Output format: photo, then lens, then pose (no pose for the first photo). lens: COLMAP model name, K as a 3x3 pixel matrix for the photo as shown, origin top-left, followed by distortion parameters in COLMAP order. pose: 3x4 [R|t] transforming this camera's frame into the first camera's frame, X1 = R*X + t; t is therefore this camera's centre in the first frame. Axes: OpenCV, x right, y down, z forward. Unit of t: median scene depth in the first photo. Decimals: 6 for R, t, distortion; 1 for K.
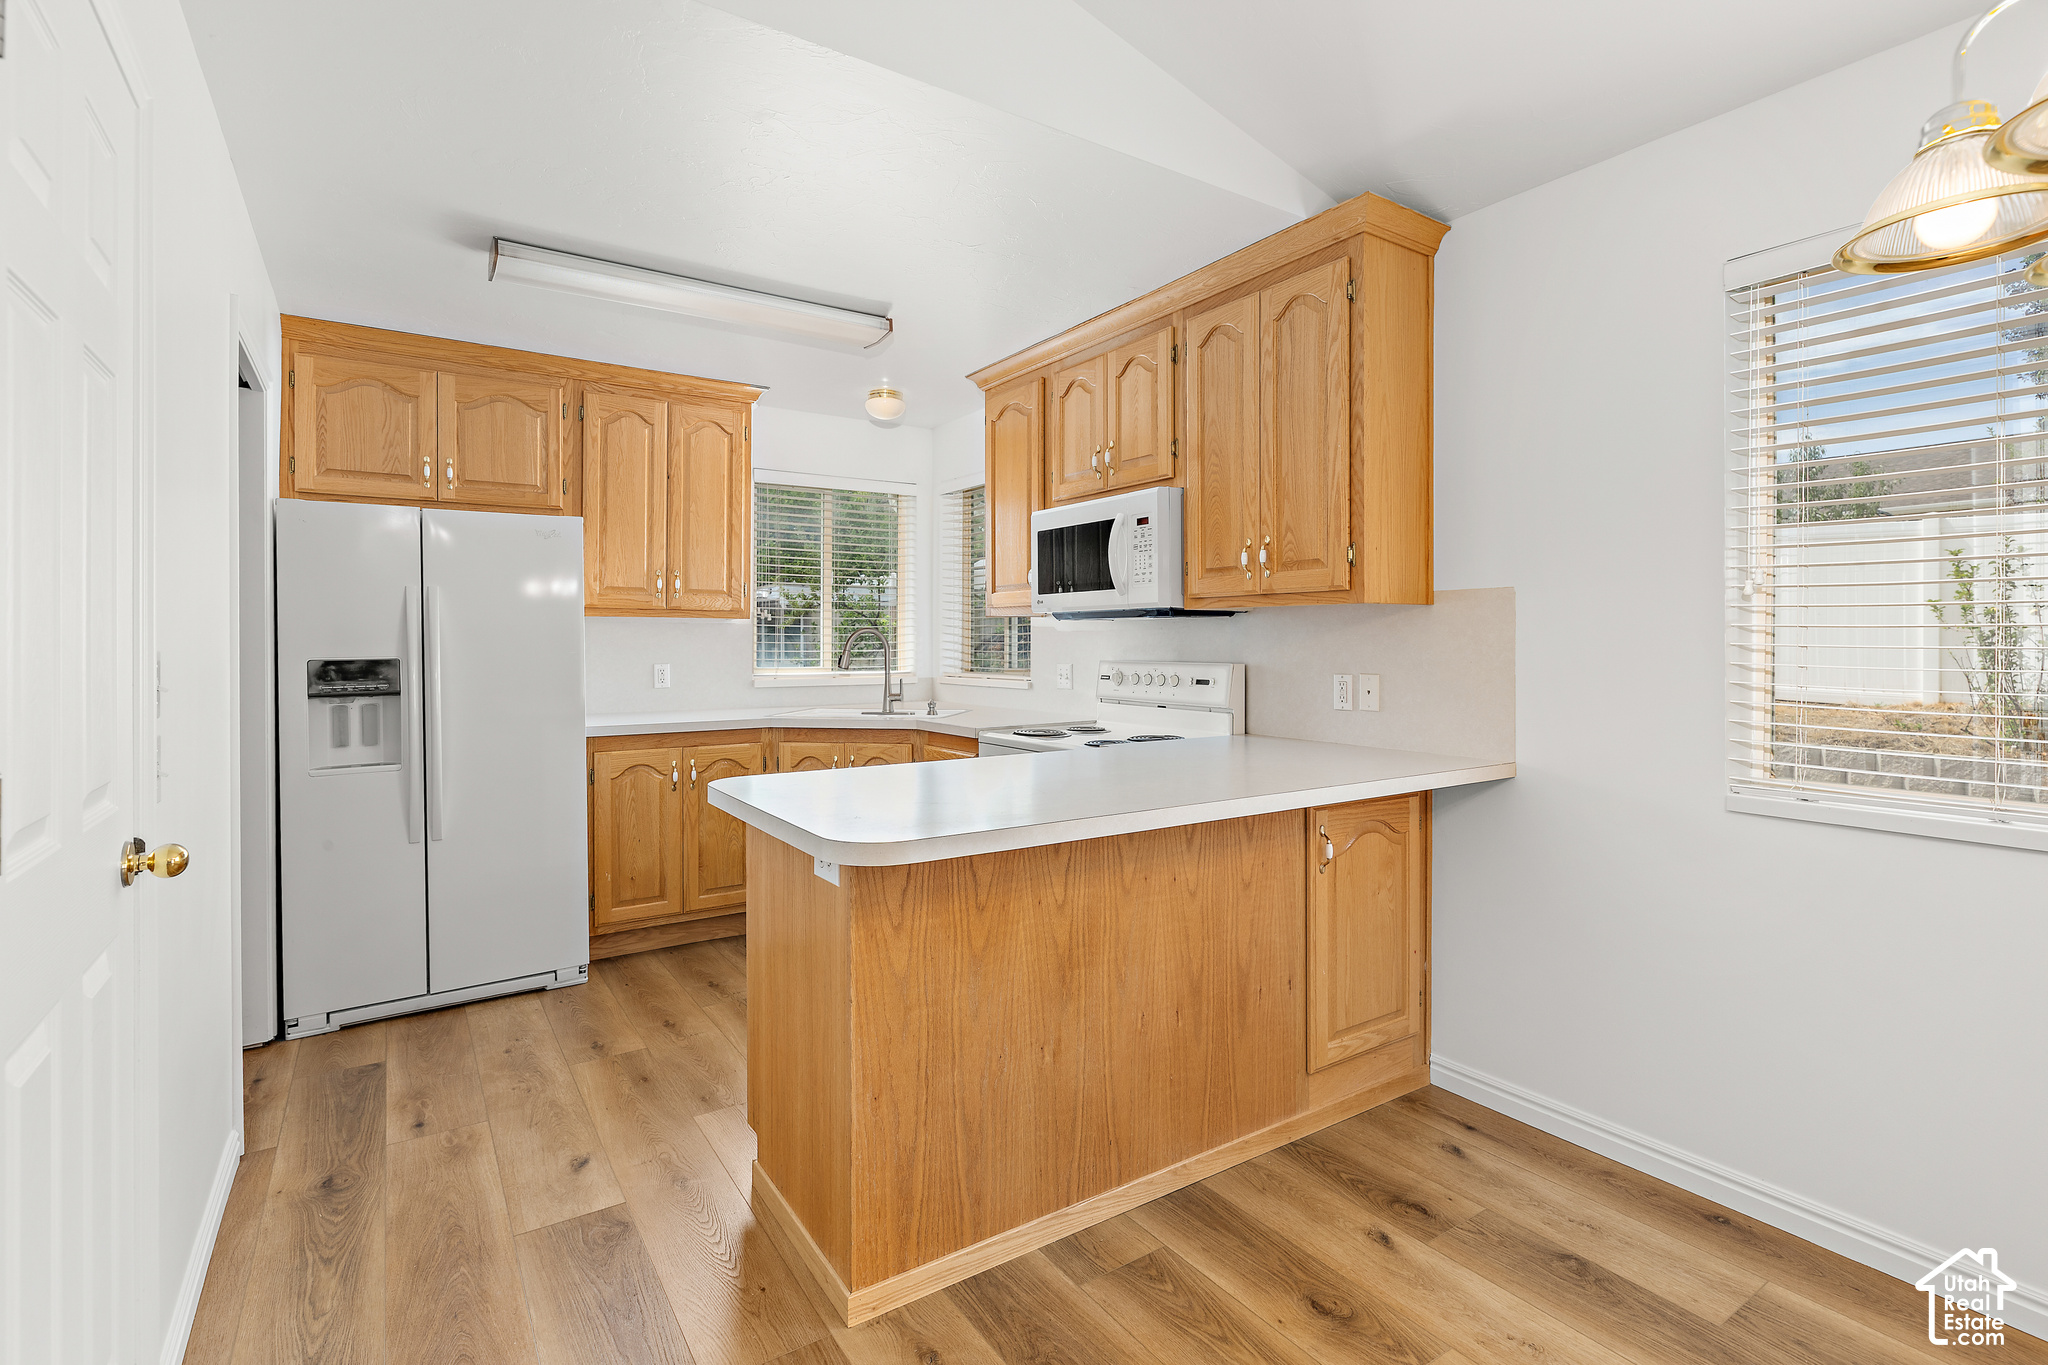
lens RADIAL K [[959.9, 0, 1036.0], [0, 959.9, 639.3], [0, 0, 1]] dist [-0.000197, 0.000373]
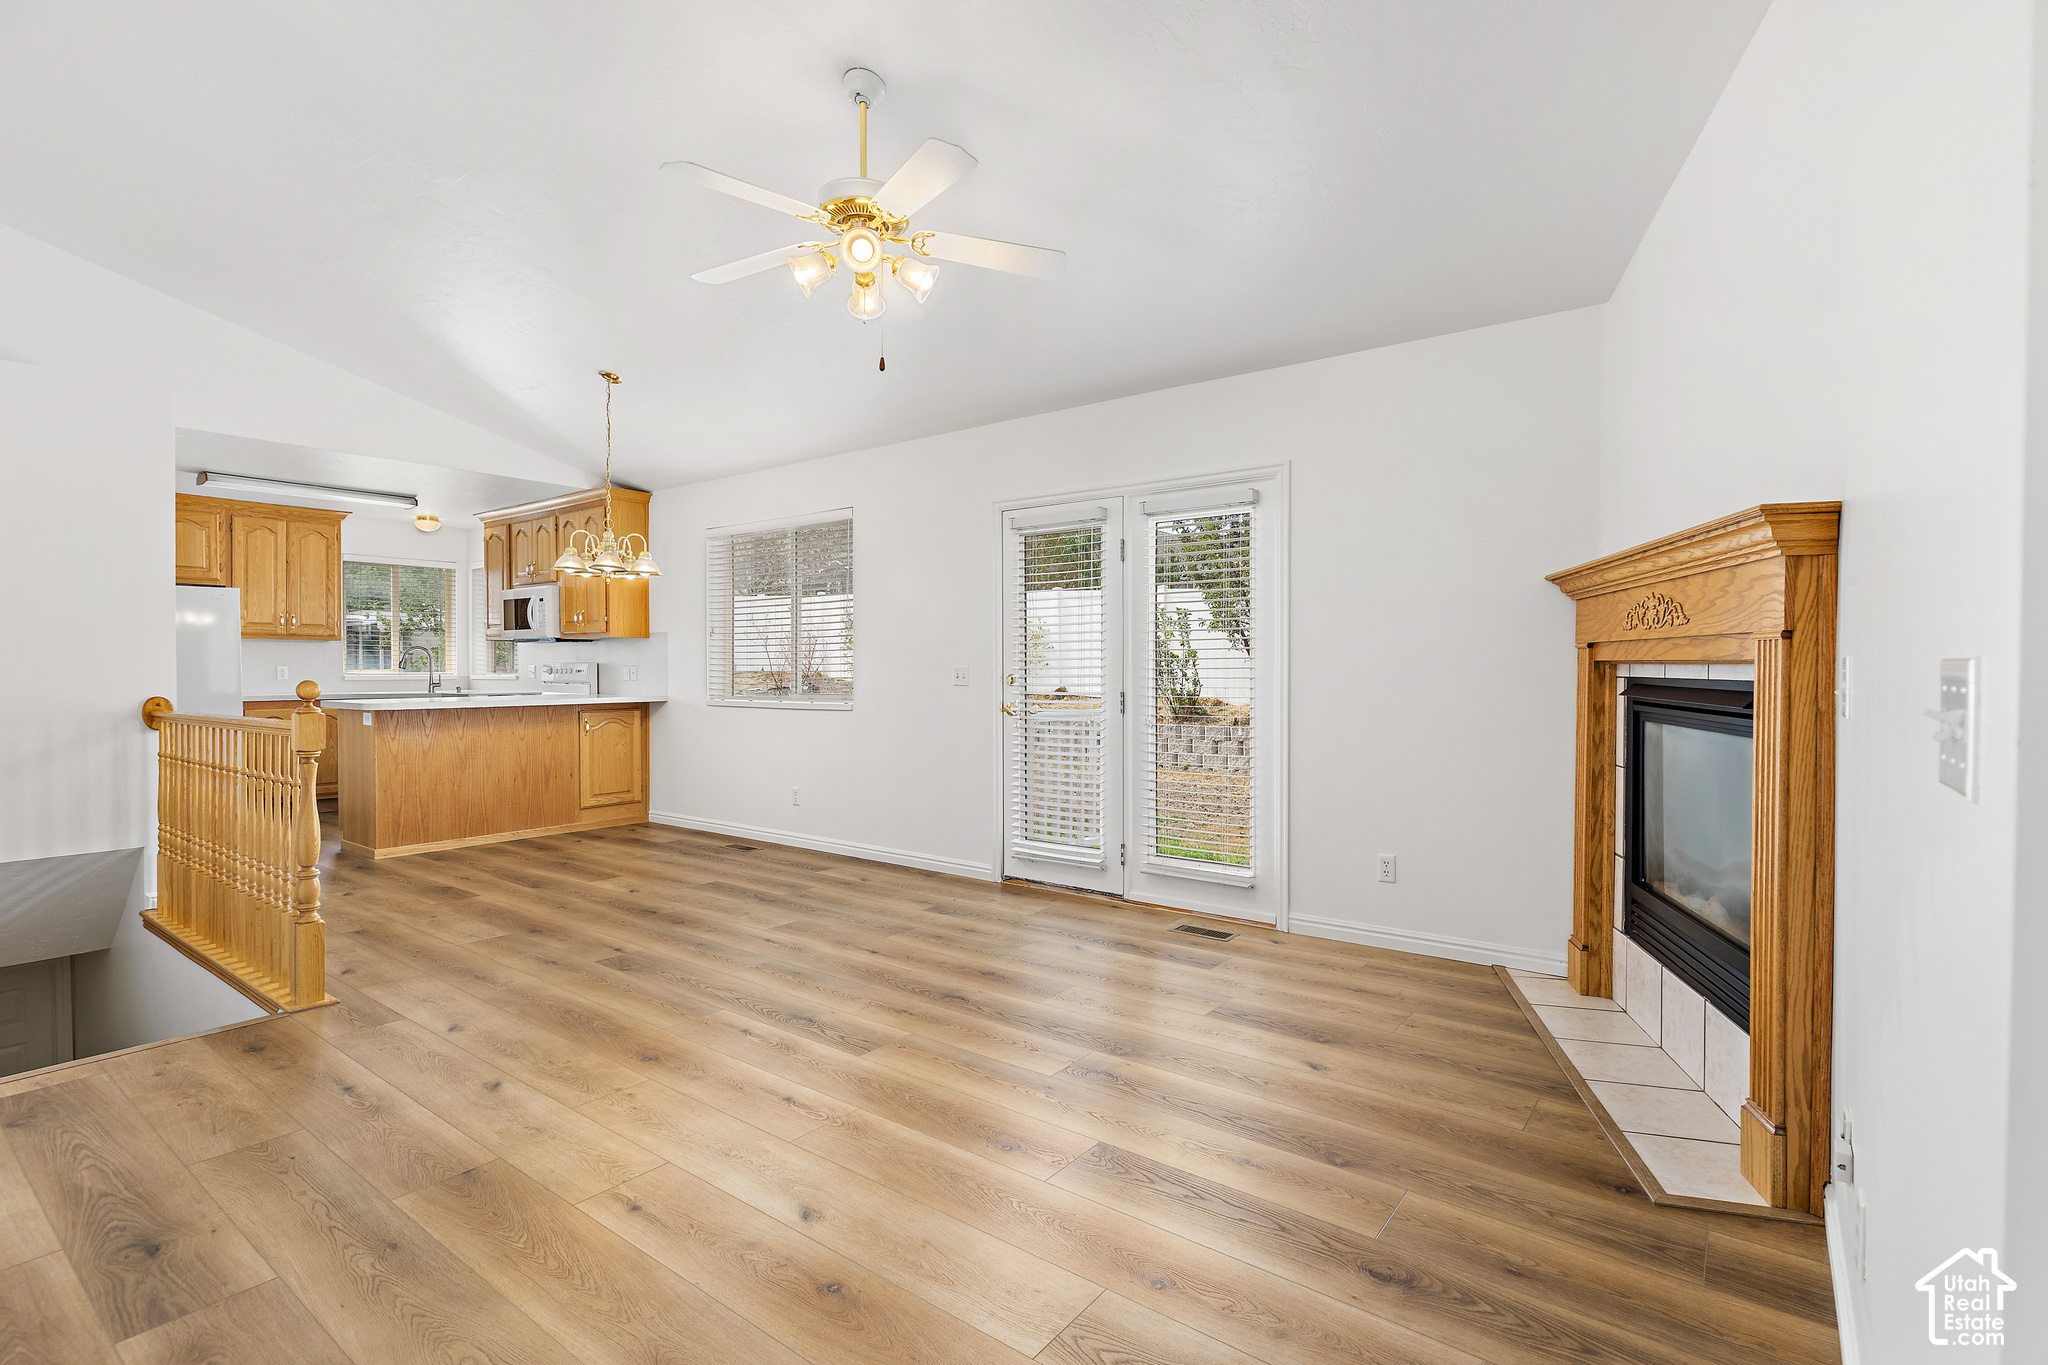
lens RADIAL K [[959.9, 0, 1034.6], [0, 959.9, 681.6], [0, 0, 1]] dist [-0.000197, 0.000373]
pose [[0.946165, -0.003408, 0.323666, 0.475070], [-0.001987, 0.999865, 0.016335, 0.031613], [-0.323678, -0.016099, 0.946030, -1.527946]]
